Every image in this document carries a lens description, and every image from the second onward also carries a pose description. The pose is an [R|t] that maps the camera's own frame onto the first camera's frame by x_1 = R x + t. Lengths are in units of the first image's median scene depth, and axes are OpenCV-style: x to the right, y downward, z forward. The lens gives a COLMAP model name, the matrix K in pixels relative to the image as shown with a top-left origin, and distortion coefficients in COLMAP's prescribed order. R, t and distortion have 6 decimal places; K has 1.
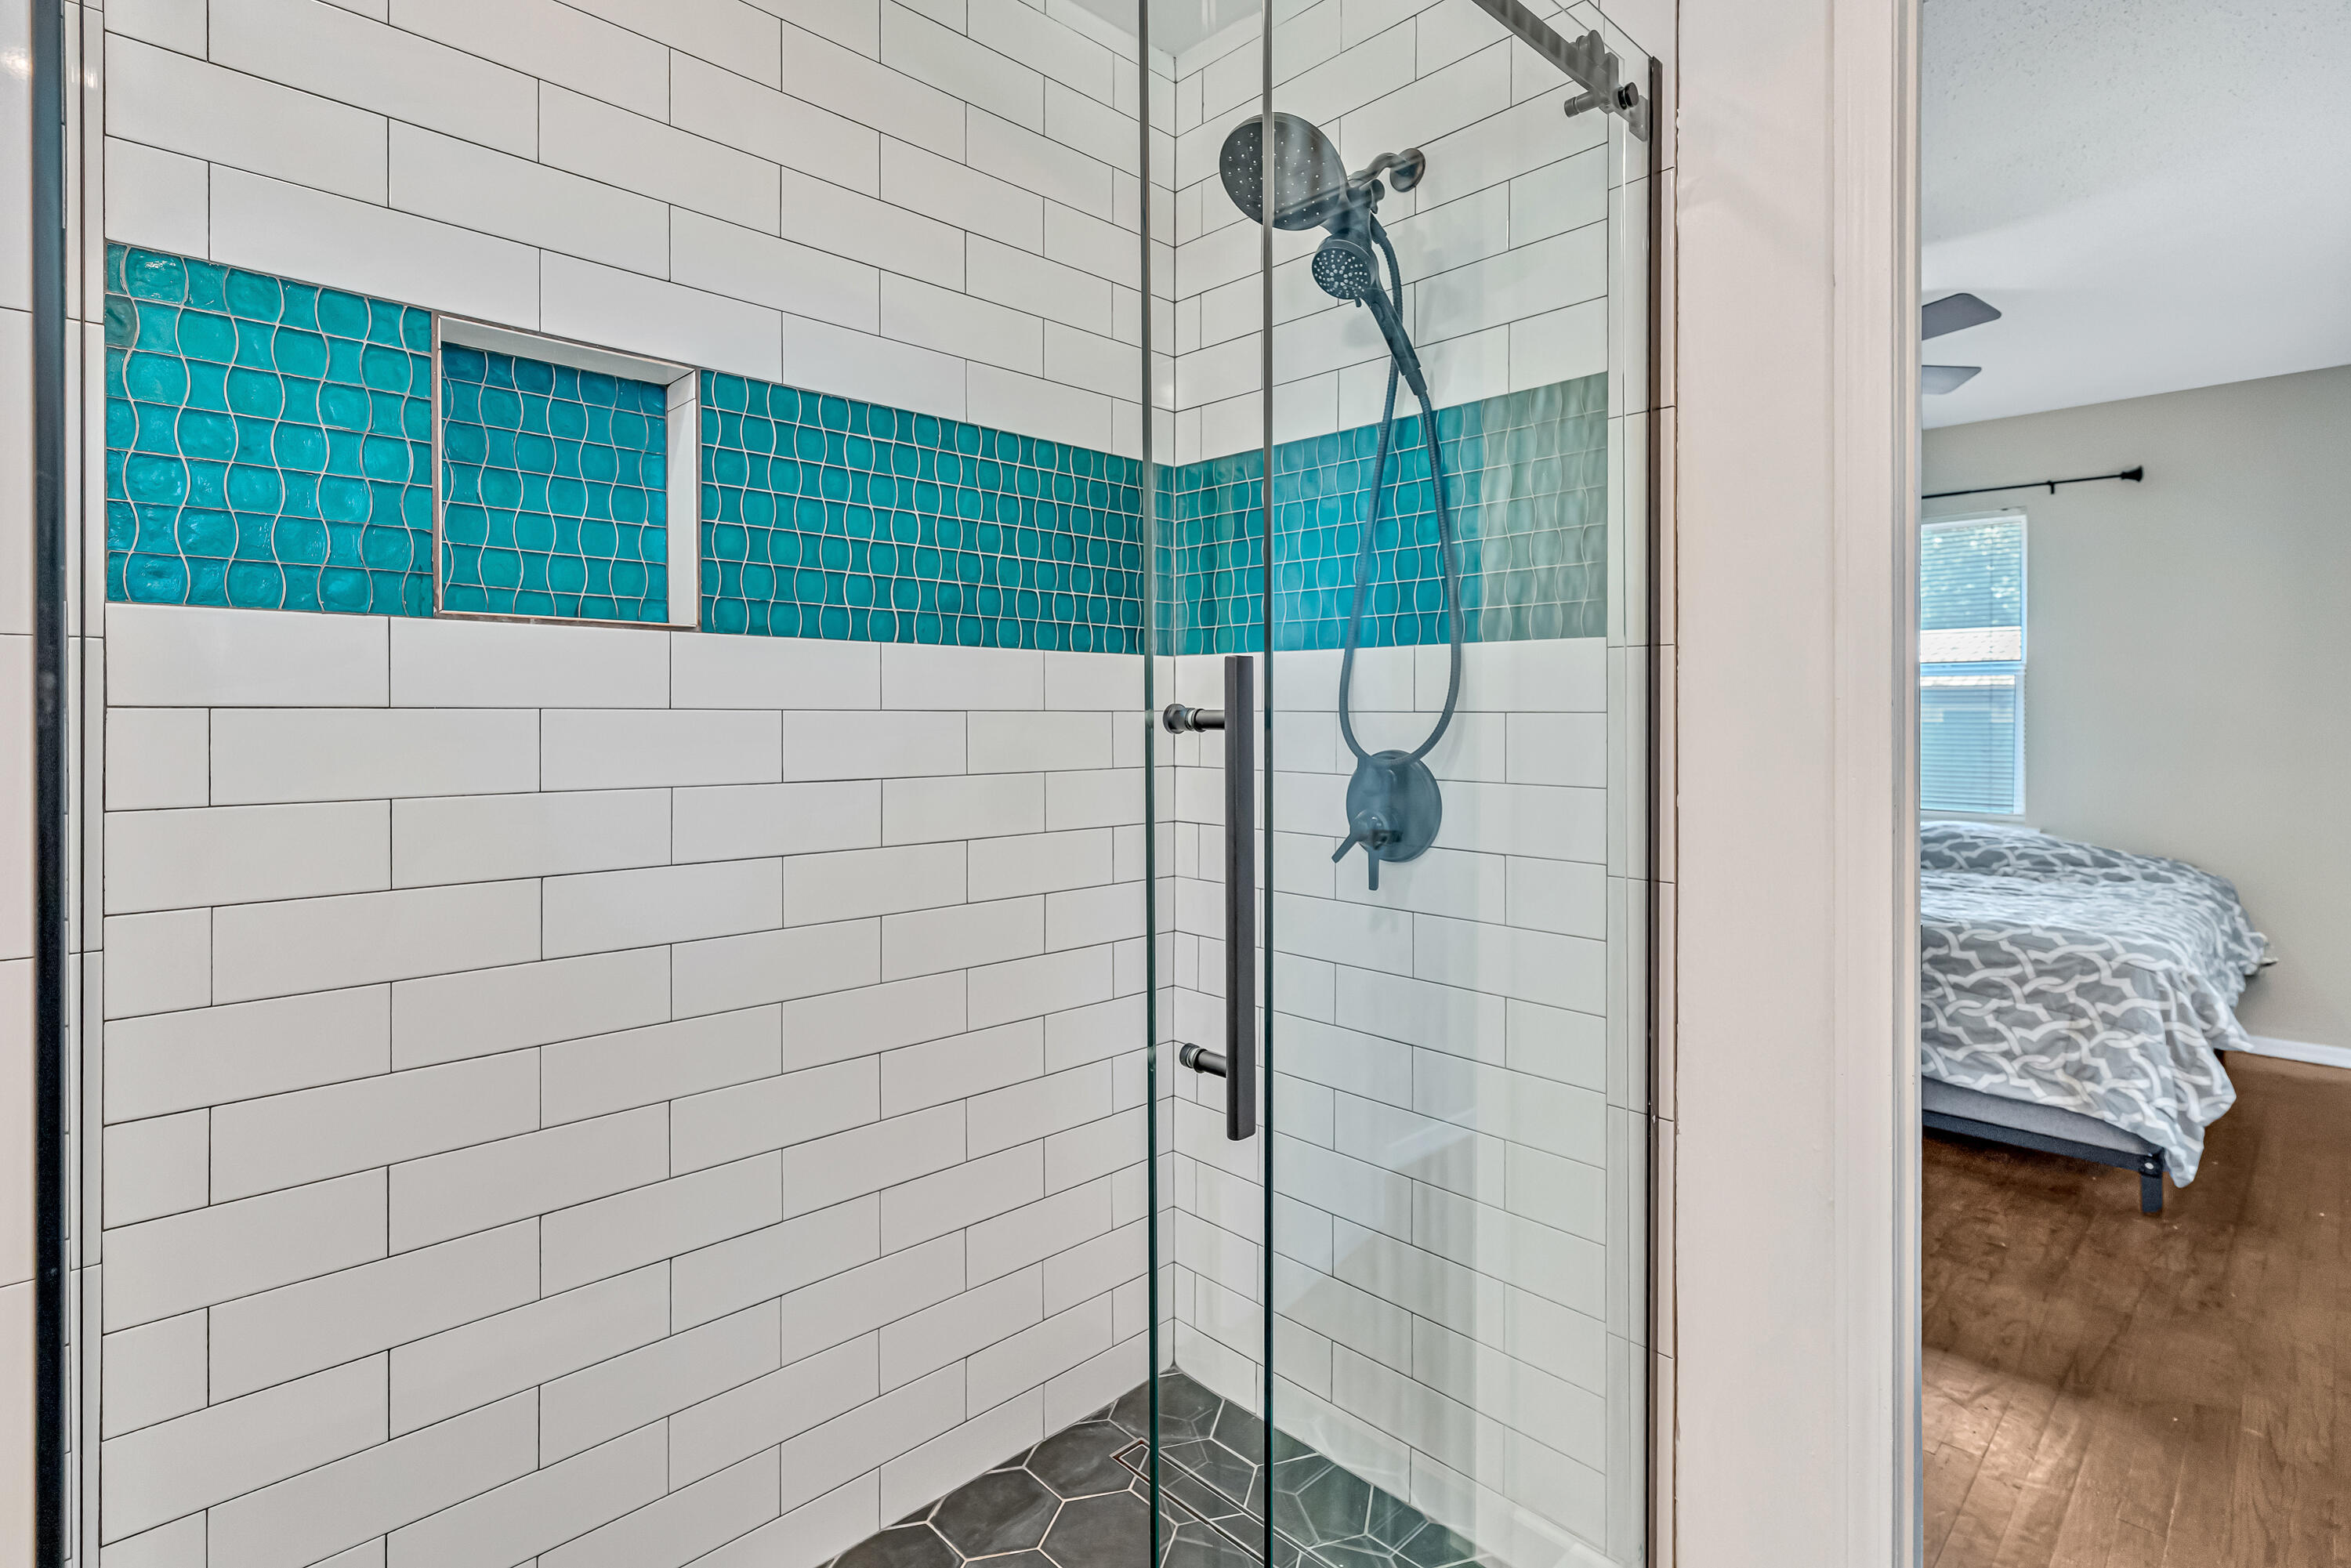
lens RADIAL K [[1122.5, 0, 1156.9], [0, 1122.5, 706.7], [0, 0, 1]] dist [-0.005514, 0.001468]
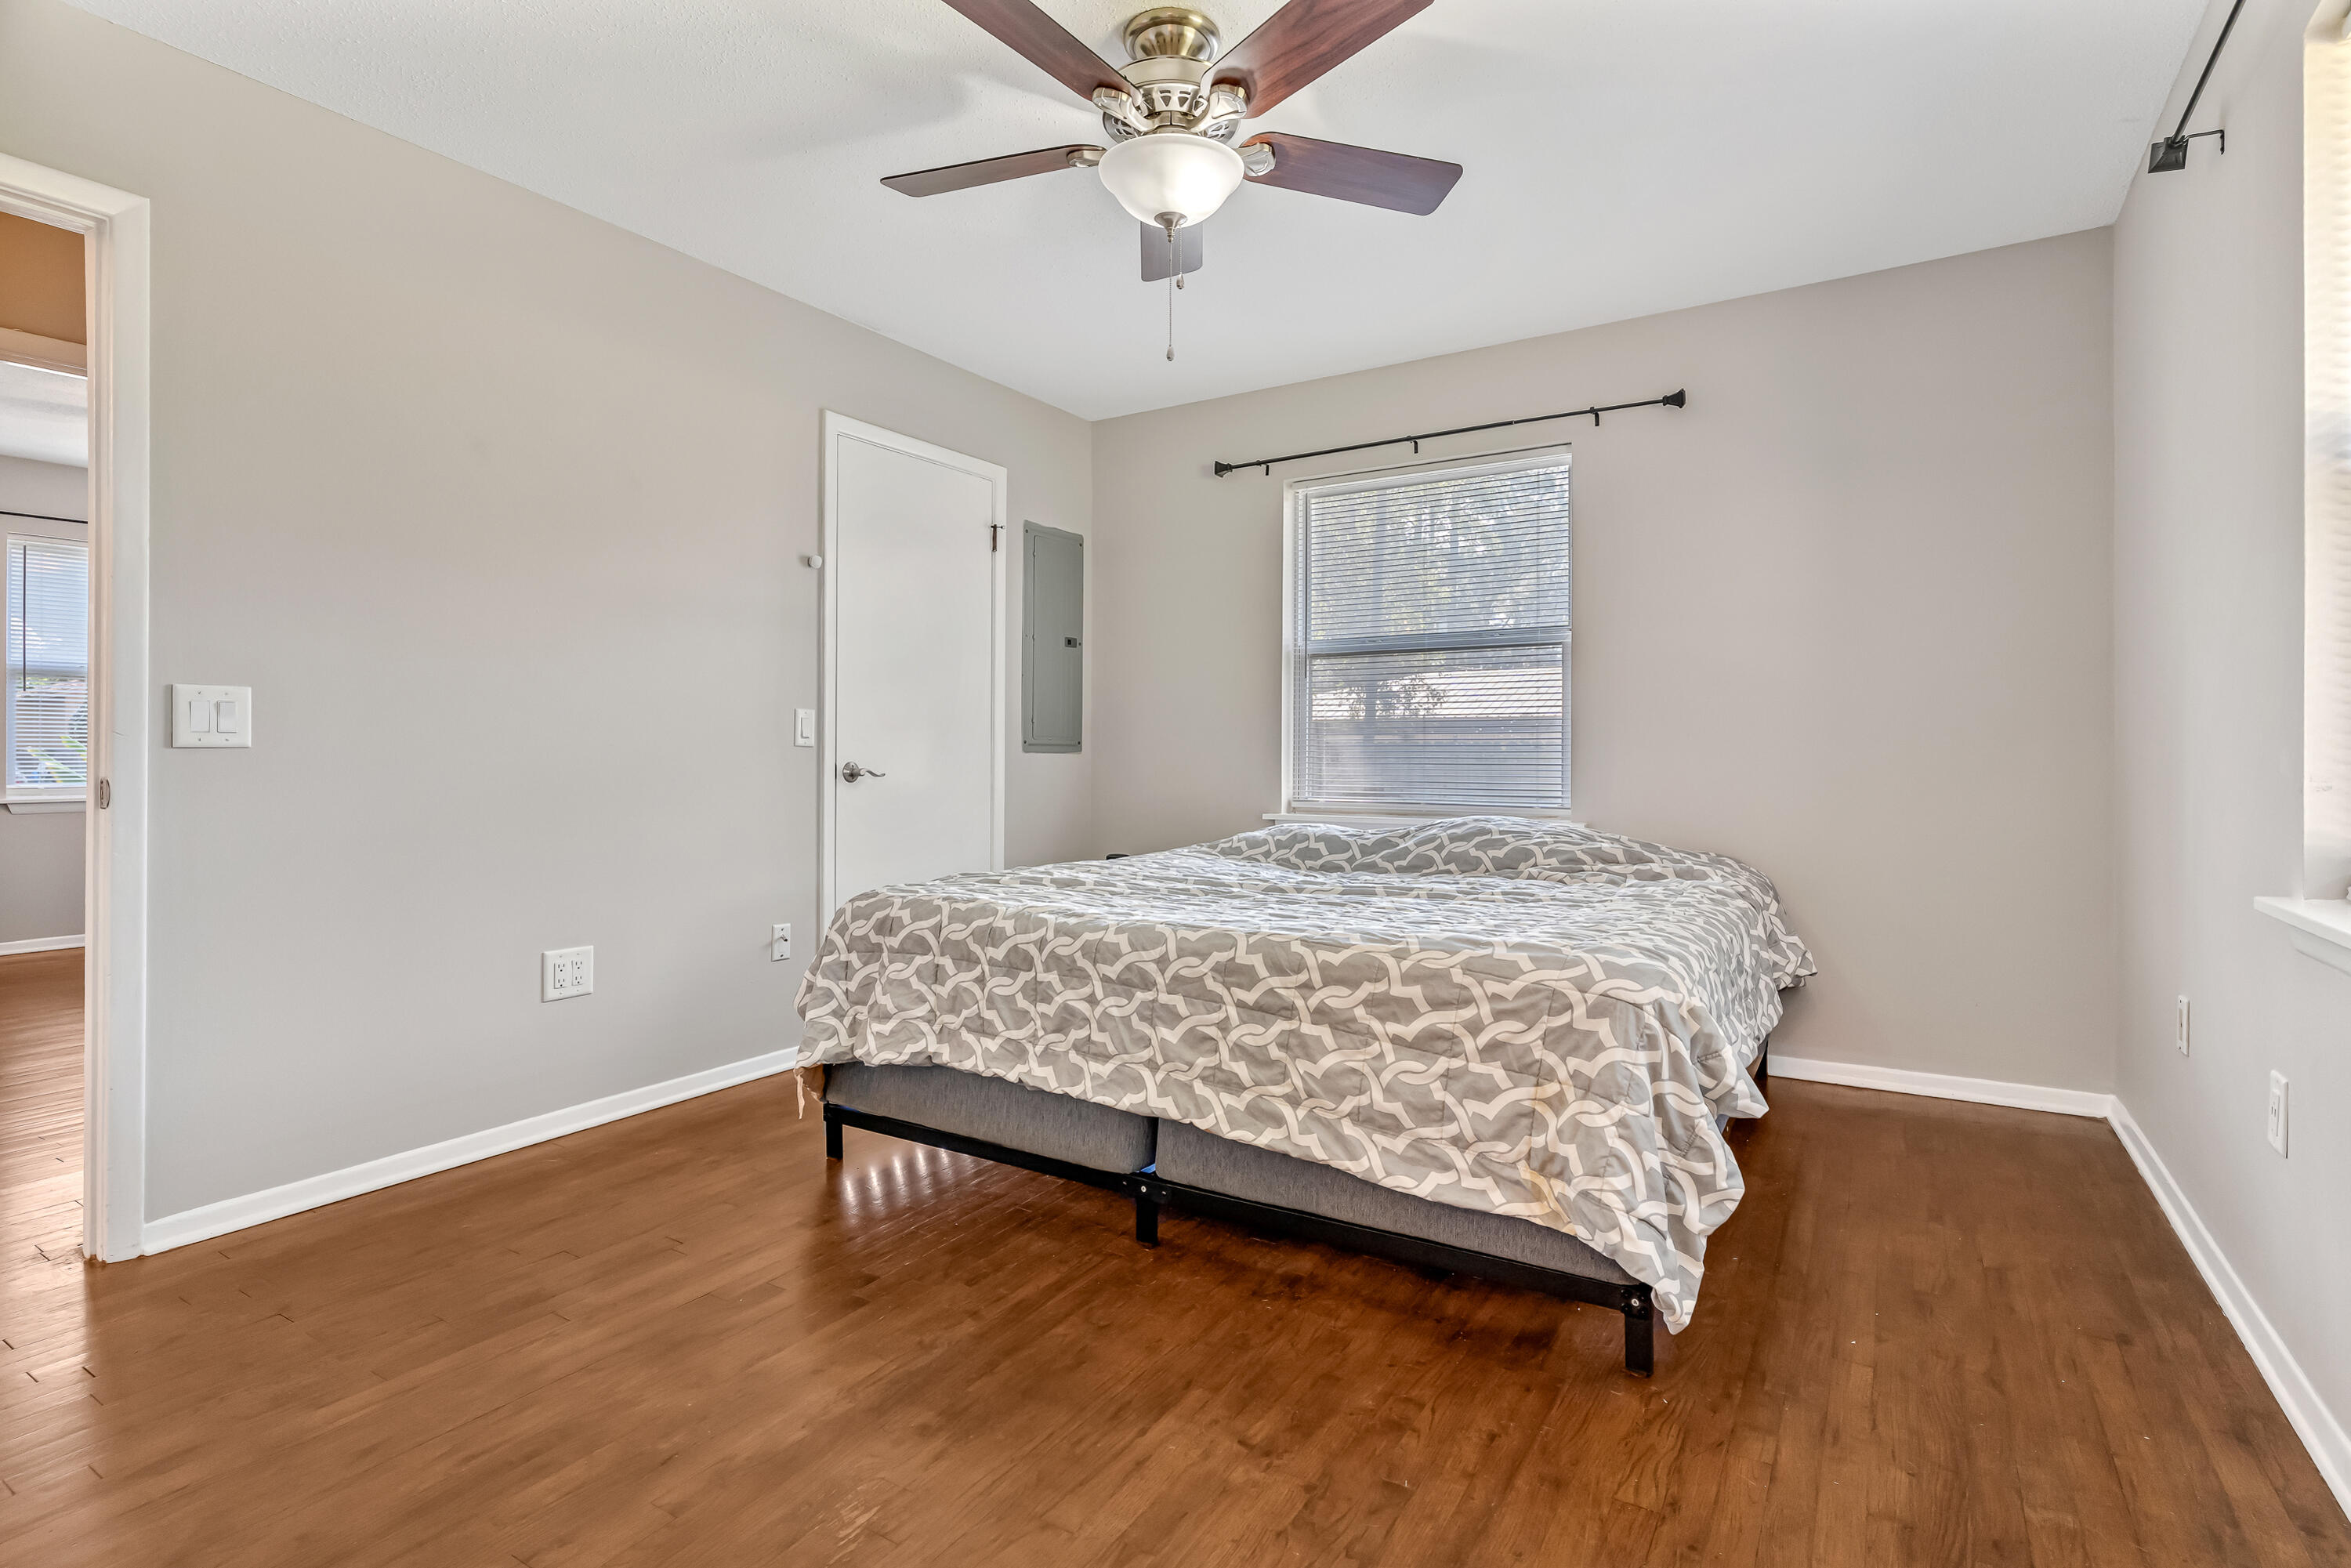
lens RADIAL K [[1122.5, 0, 1155.9], [0, 1122.5, 750.8], [0, 0, 1]] dist [-0.005514, 0.001468]
pose [[0.971773, -0.005320, 0.235856, 0.450134], [0.004766, 0.999984, 0.002921, 0.082151], [-0.235868, -0.001714, 0.971784, 0.418370]]
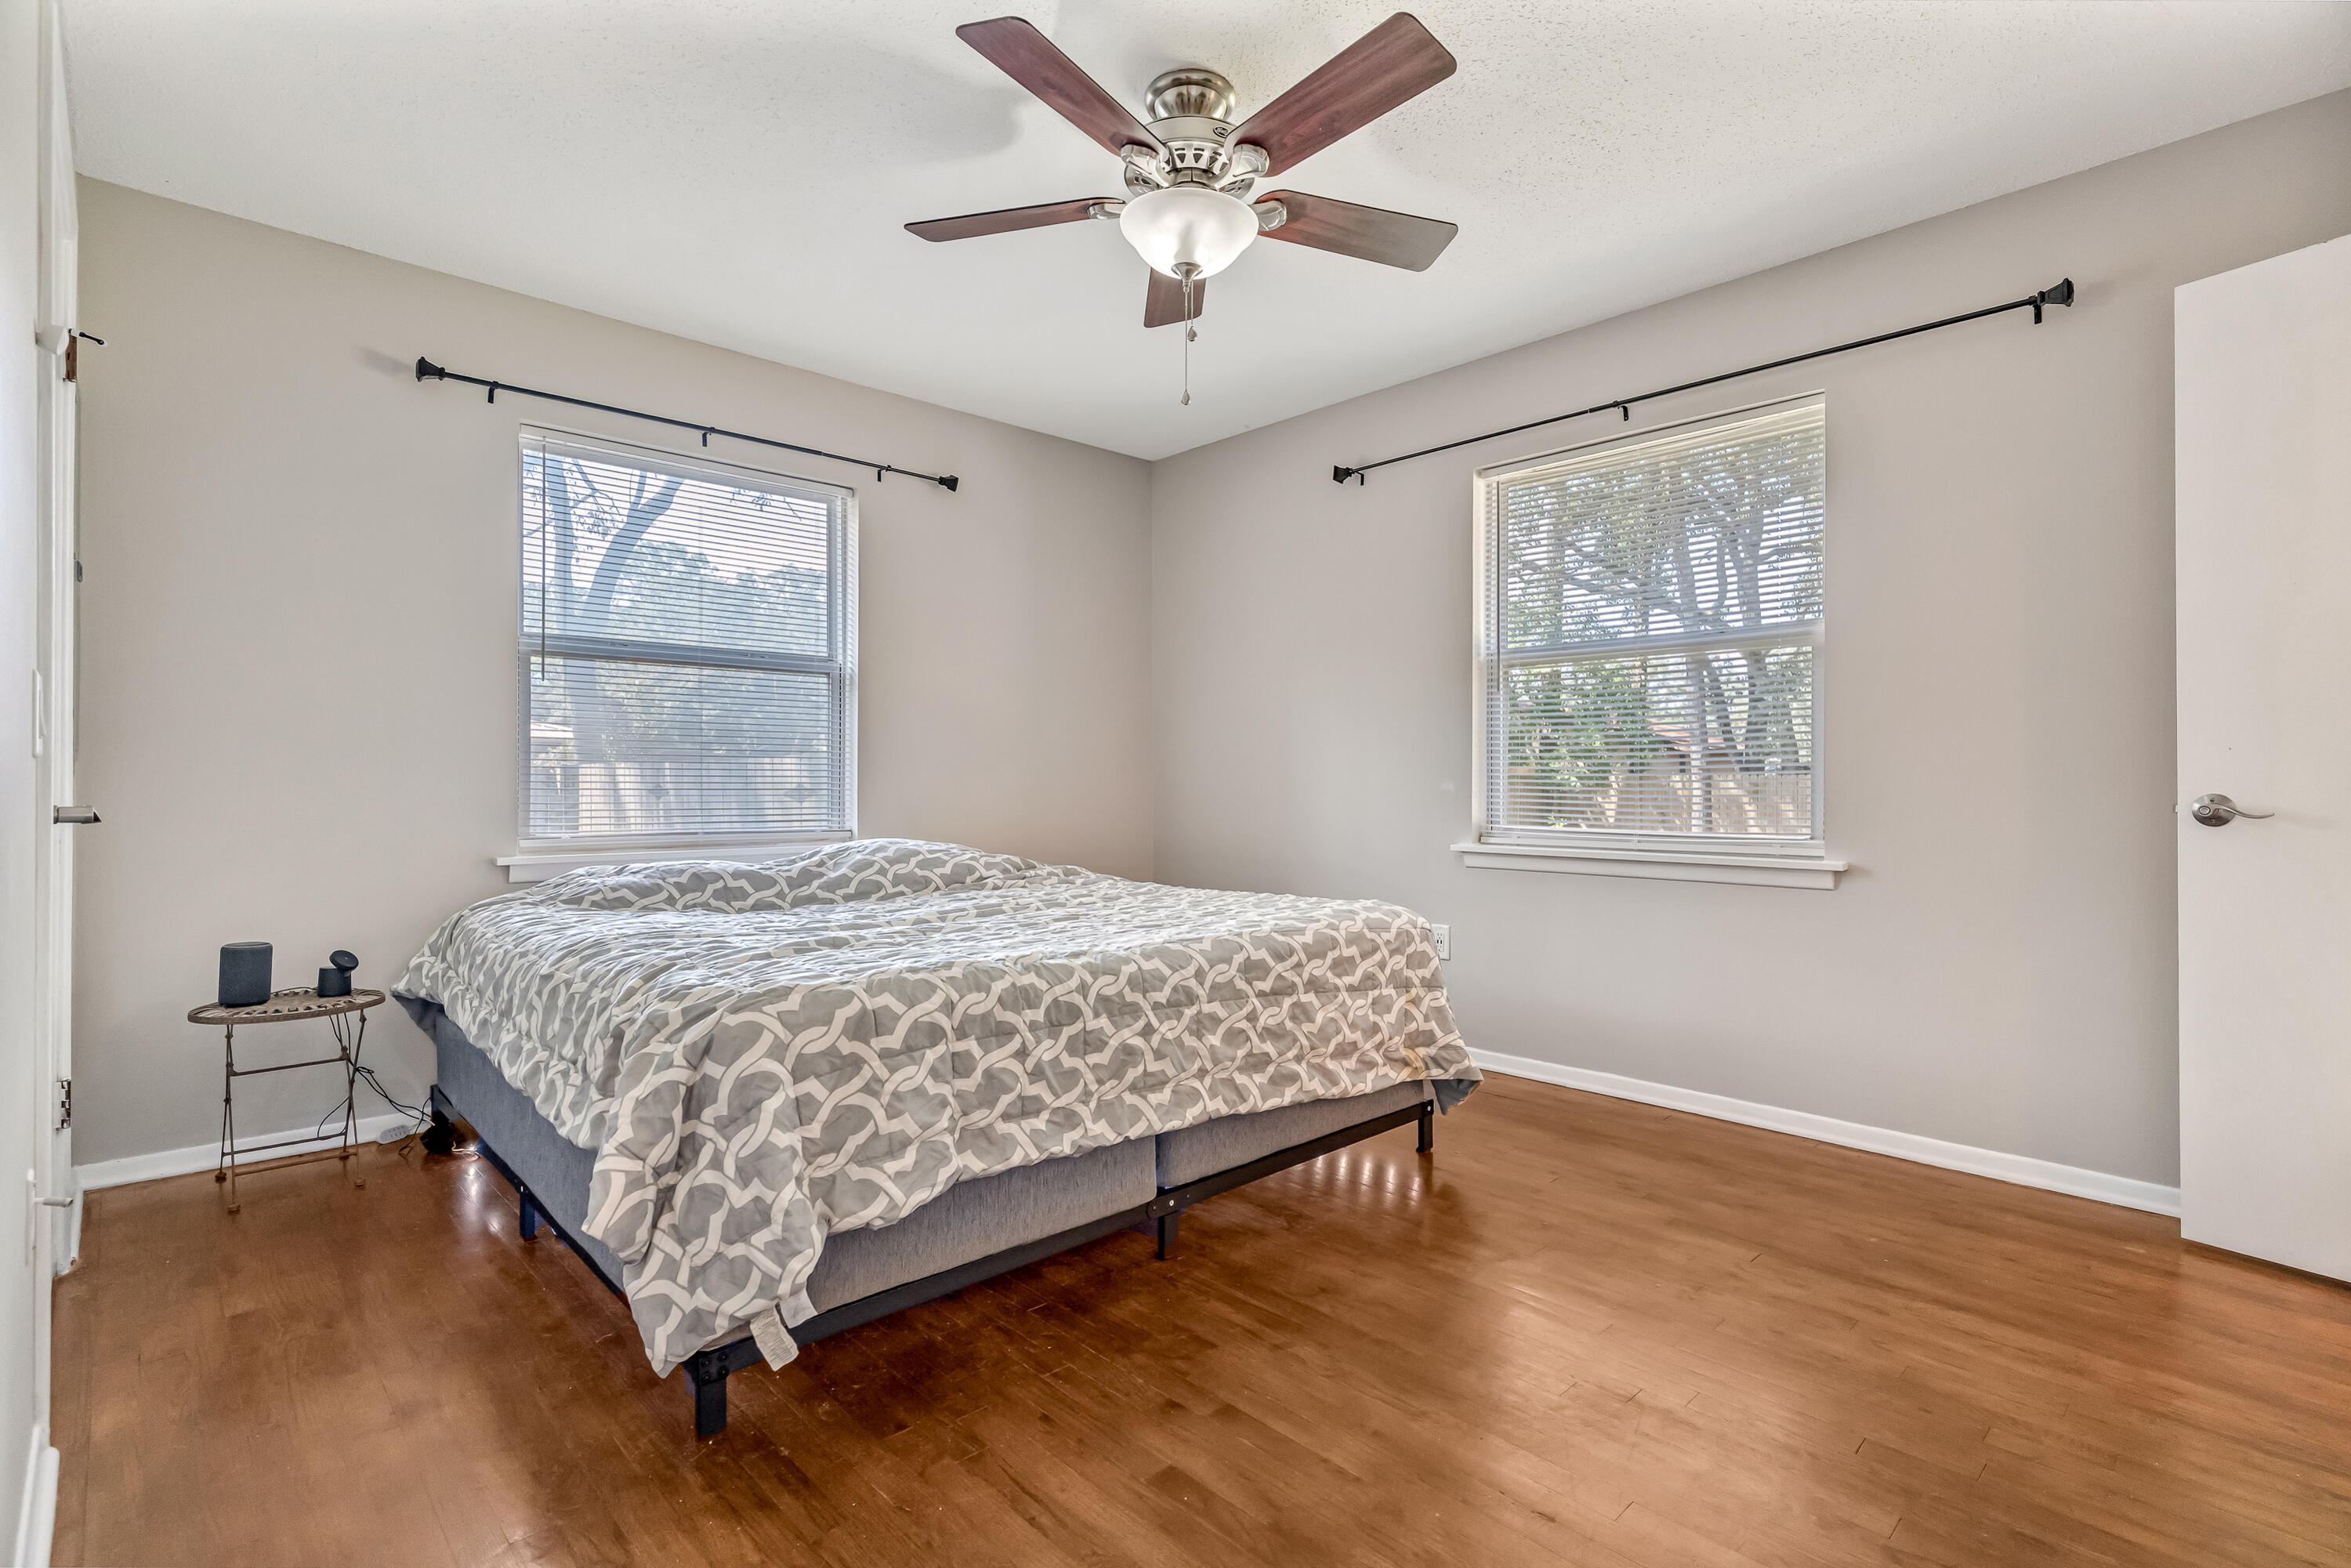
lens RADIAL K [[1122.5, 0, 1174.2], [0, 1122.5, 779.5], [0, 0, 1]] dist [-0.005514, 0.001468]
pose [[0.013457, -0.003704, 0.999903, -0.208230], [-0.007357, 0.999966, 0.003803, 0.083894], [-0.999882, -0.007407, 0.013429, 1.206981]]
